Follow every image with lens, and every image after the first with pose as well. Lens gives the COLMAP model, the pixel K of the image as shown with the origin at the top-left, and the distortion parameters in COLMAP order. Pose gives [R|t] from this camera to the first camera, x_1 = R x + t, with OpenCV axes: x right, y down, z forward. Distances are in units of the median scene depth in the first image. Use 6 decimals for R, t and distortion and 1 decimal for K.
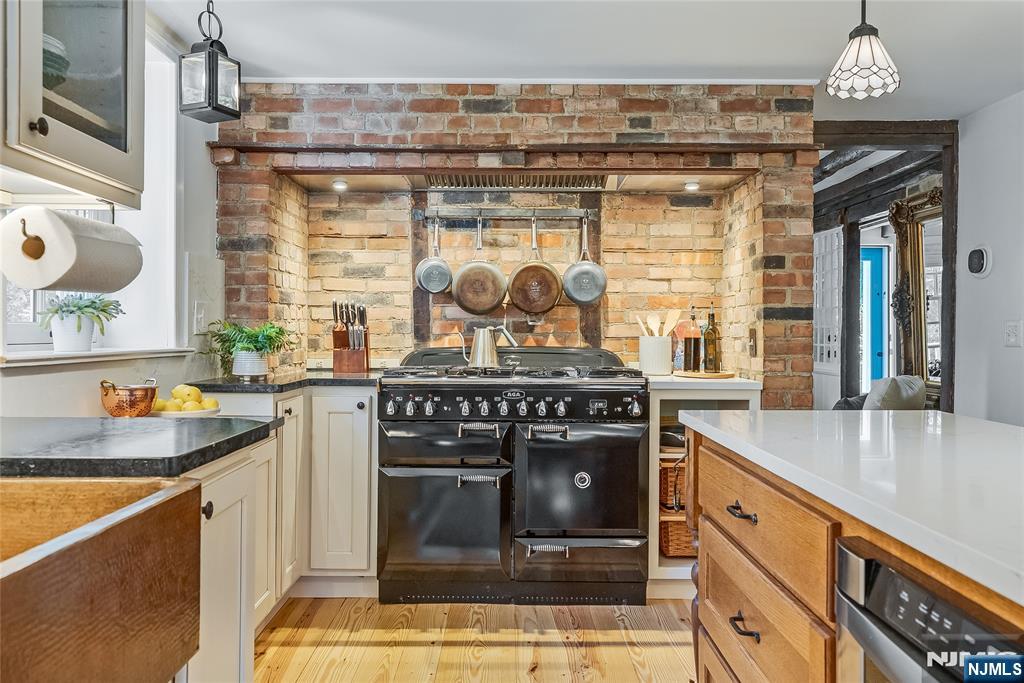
lens RADIAL K [[803.6, 0, 512.9], [0, 803.6, 329.7], [0, 0, 1]] dist [0.002062, 0.000388]
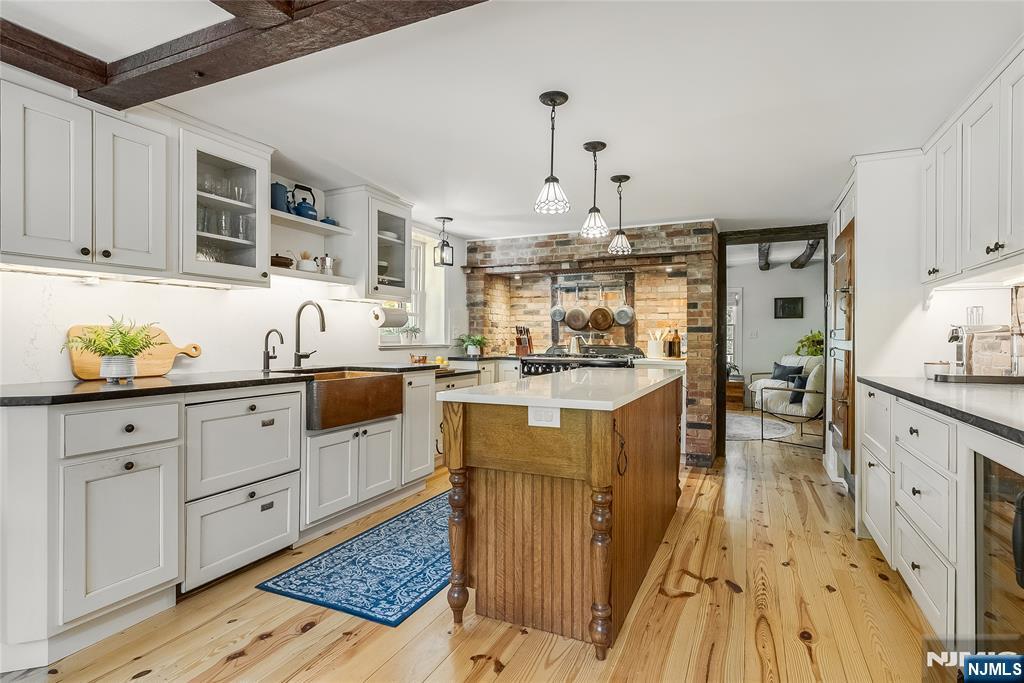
lens RADIAL K [[525.5, 0, 513.0], [0, 525.5, 340.0], [0, 0, 1]] dist [-0.000614, 0.000164]
pose [[0.904530, 0.001122, -0.426409, 0.474945], [0.001040, 0.999988, 0.004836, 0.000033], [0.426410, -0.004817, 0.904517, -0.452661]]
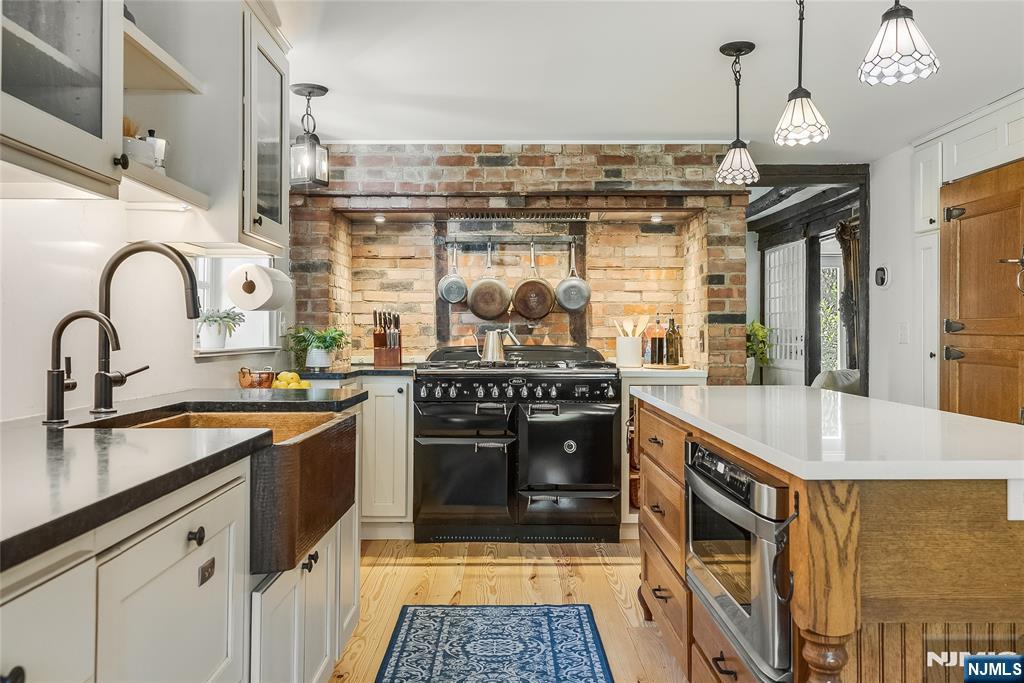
lens RADIAL K [[841.1, 0, 514.9], [0, 841.1, 322.5], [0, 0, 1]] dist [0.000506, 0.002960]
pose [[0.999986, -0.003710, 0.003725, -0.007407], [0.003750, 0.999936, -0.010652, -0.000841], [-0.003685, 0.010666, 0.999936, -0.355345]]
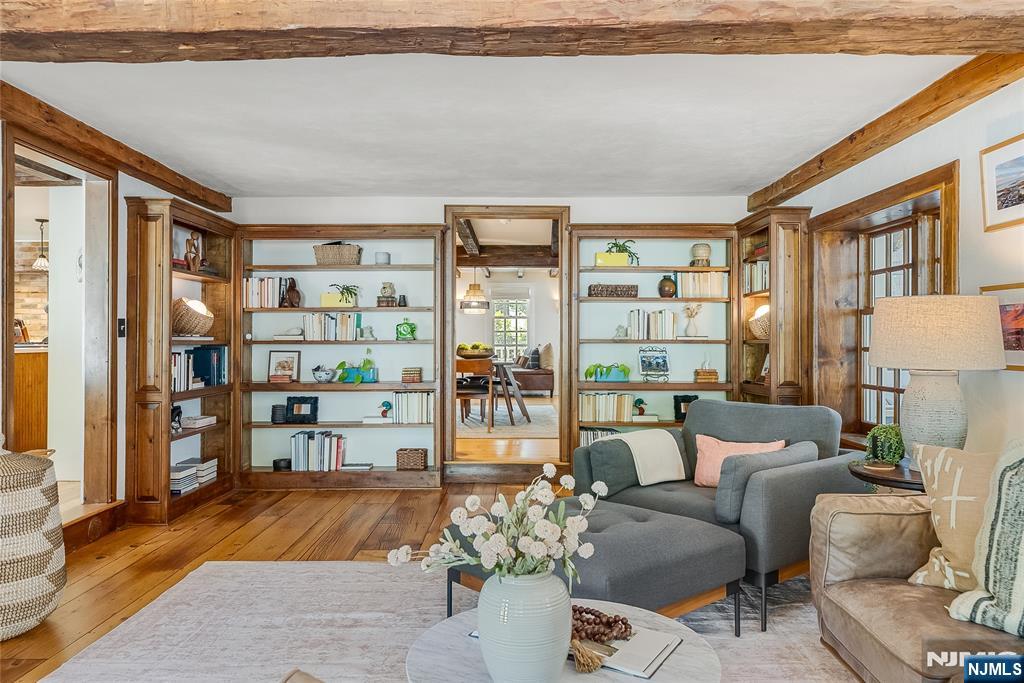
lens RADIAL K [[752.9, 0, 512.0], [0, 752.9, 341.5], [0, 0, 1]] dist [0.002701, 0.000585]
pose [[0.999883, -0.000137, -0.015288, 1.610336], [0.000189, 0.999994, 0.003379, 0.038024], [0.015287, -0.003381, 0.999877, -1.599625]]
